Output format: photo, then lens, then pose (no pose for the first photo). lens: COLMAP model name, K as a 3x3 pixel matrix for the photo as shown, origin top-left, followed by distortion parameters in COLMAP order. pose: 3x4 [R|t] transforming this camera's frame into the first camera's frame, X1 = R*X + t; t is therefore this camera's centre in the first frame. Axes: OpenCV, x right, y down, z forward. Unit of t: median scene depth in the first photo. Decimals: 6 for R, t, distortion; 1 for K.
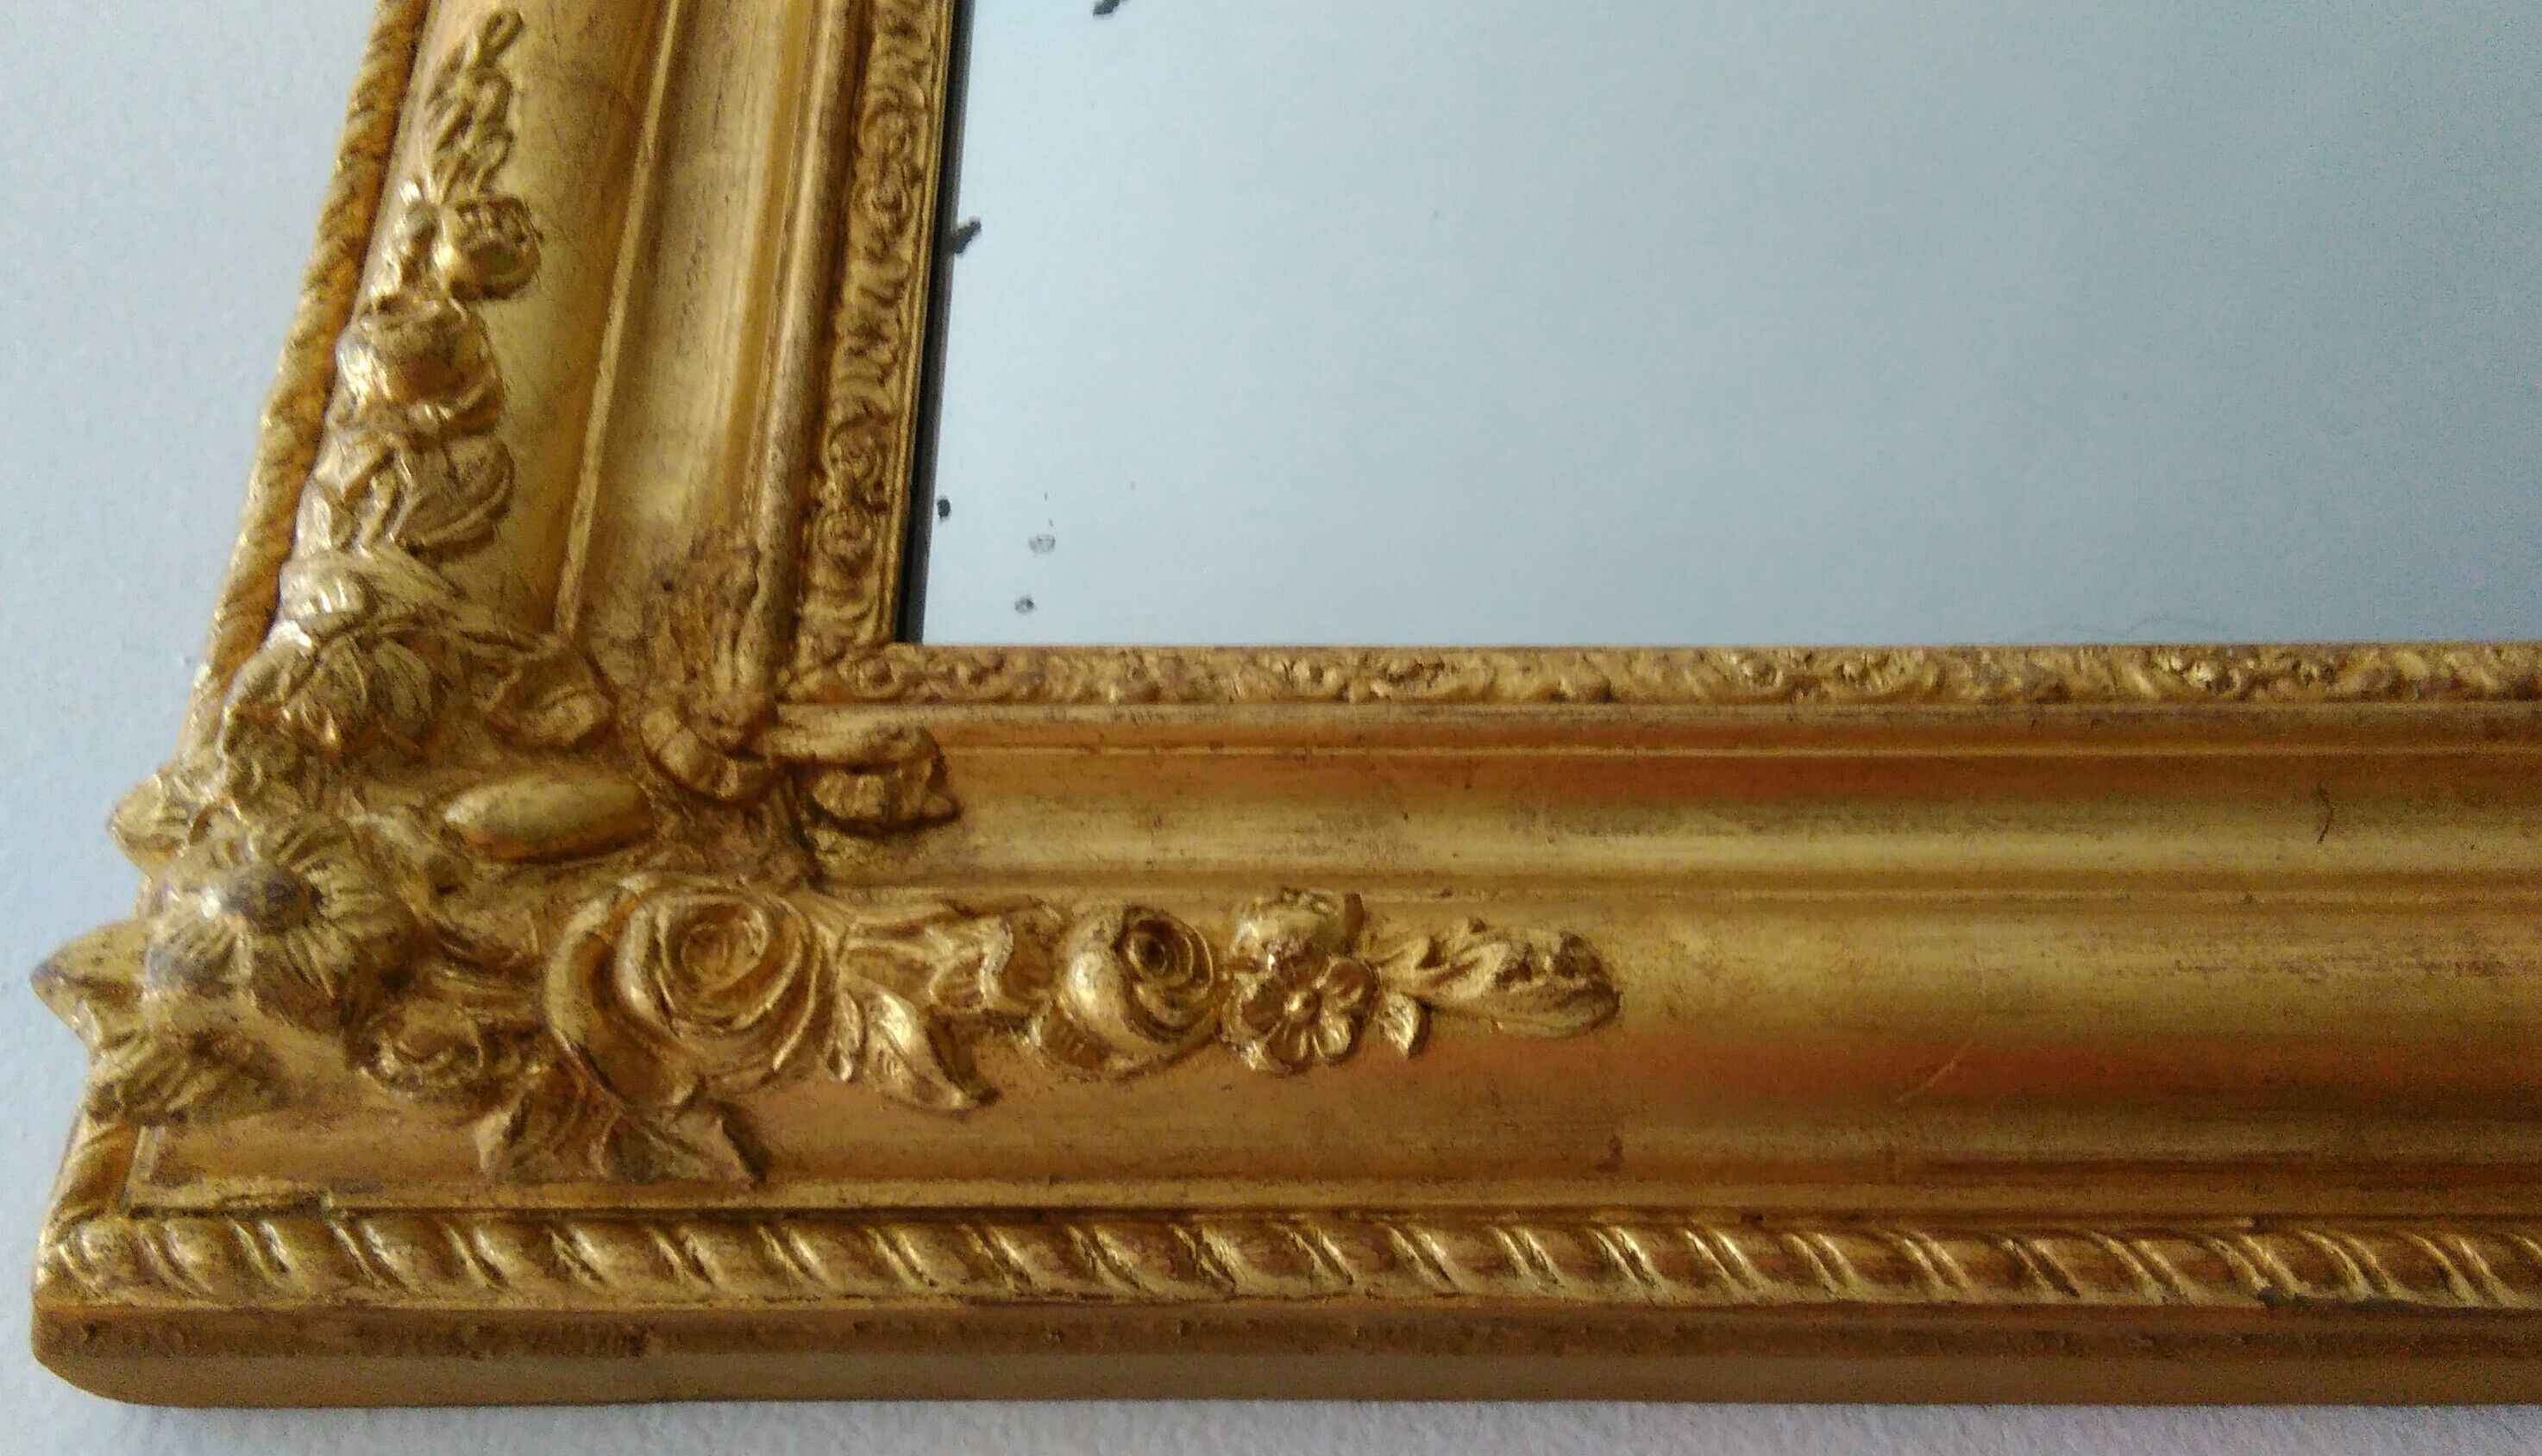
lens RADIAL K [[2472.0, 0, 1271.0], [0, 2472.0, 728.0], [0, 0, 1]] dist [0.104737, -0.259365]
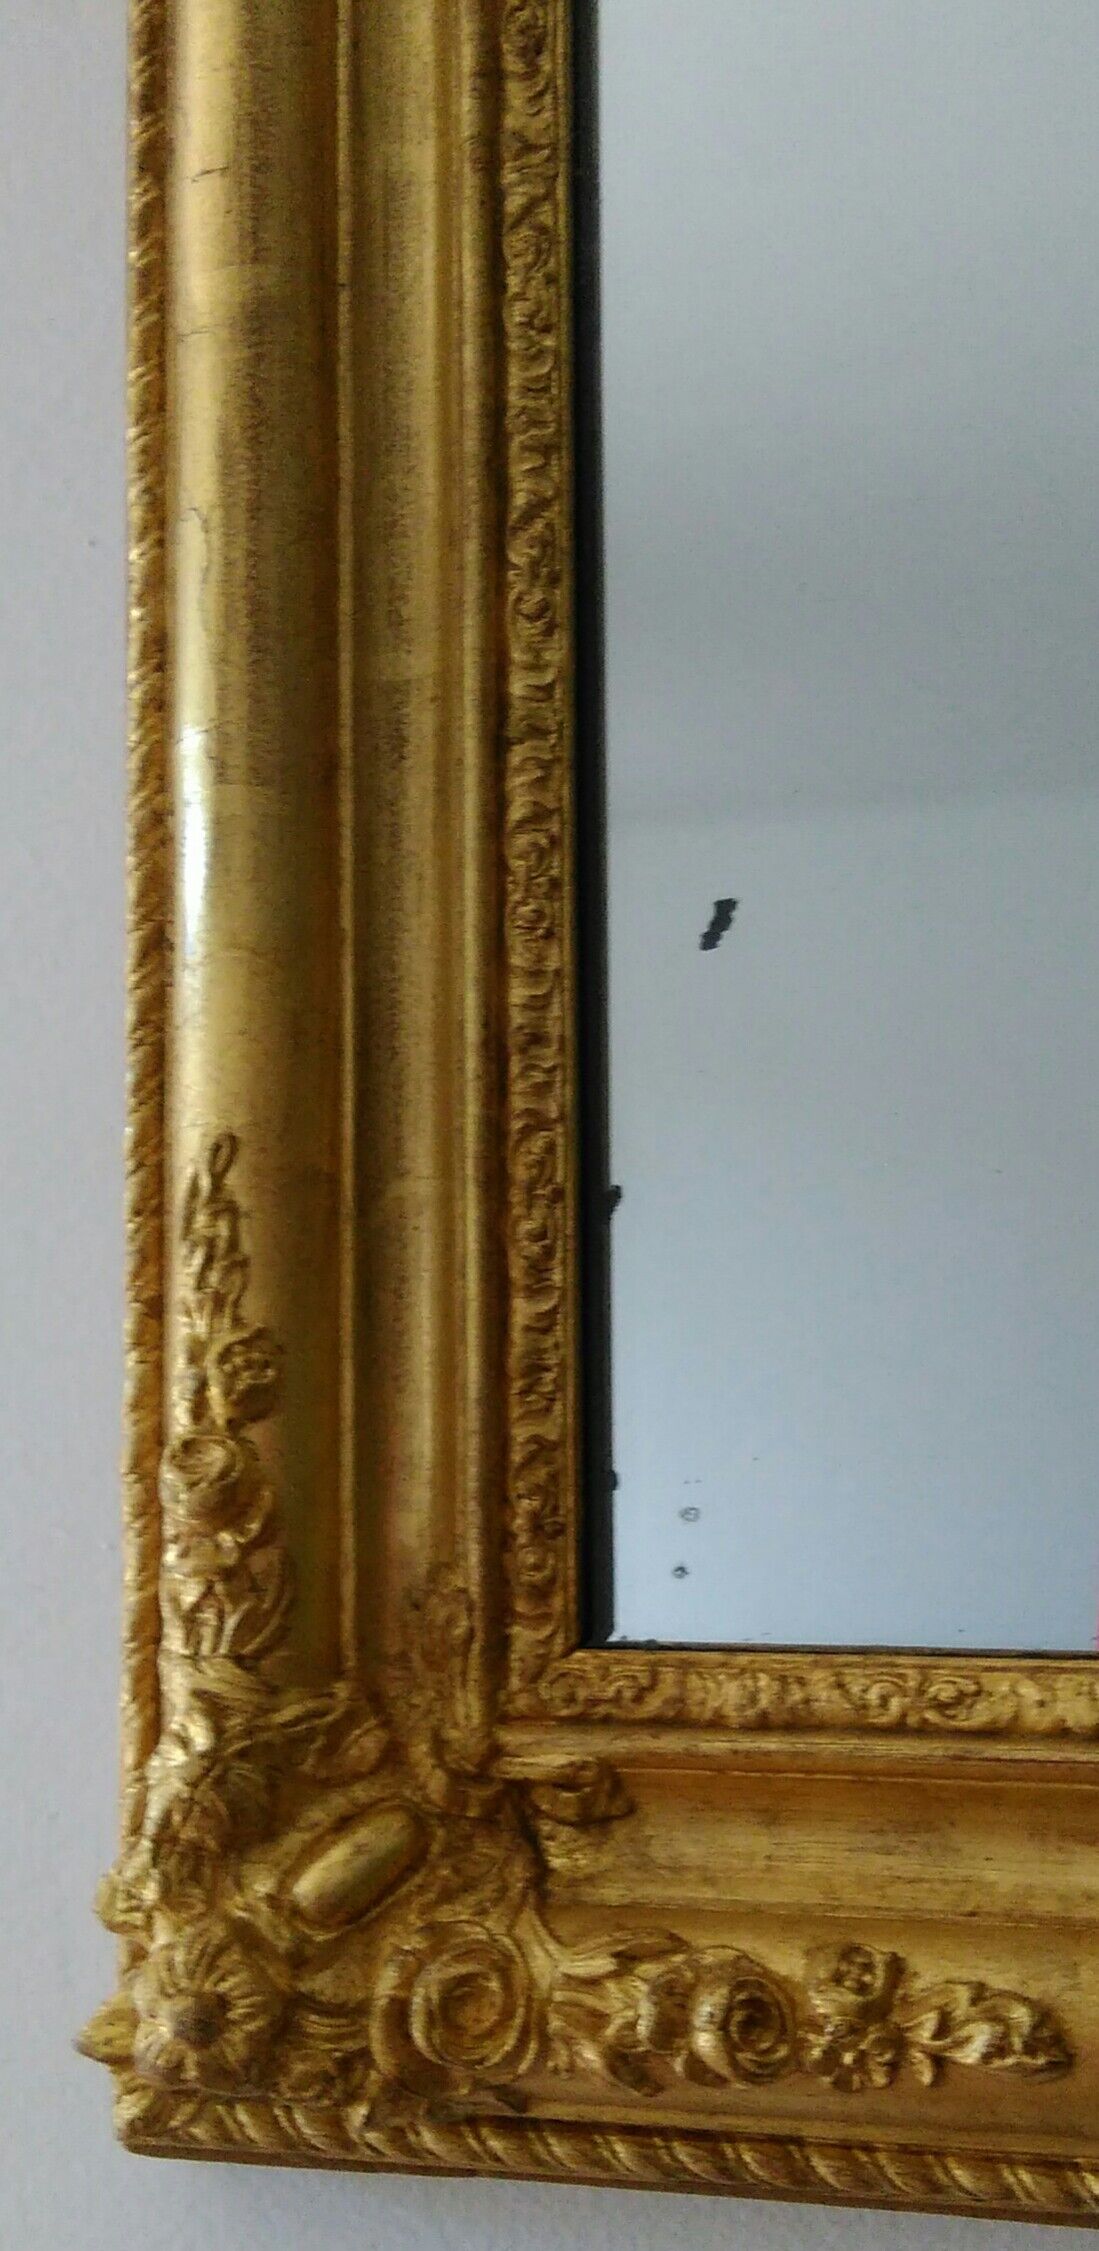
lens RADIAL K [[2889.7, 0, 549.5], [0, 2889.7, 1125.5], [0, 0, 1]] dist [-0.005731, 0.000578]
pose [[0.951409, -0.039731, -0.305357, 0.341815], [0.166818, 0.900023, 0.402655, -0.978341], [0.258830, -0.434028, 0.862918, -0.249340]]
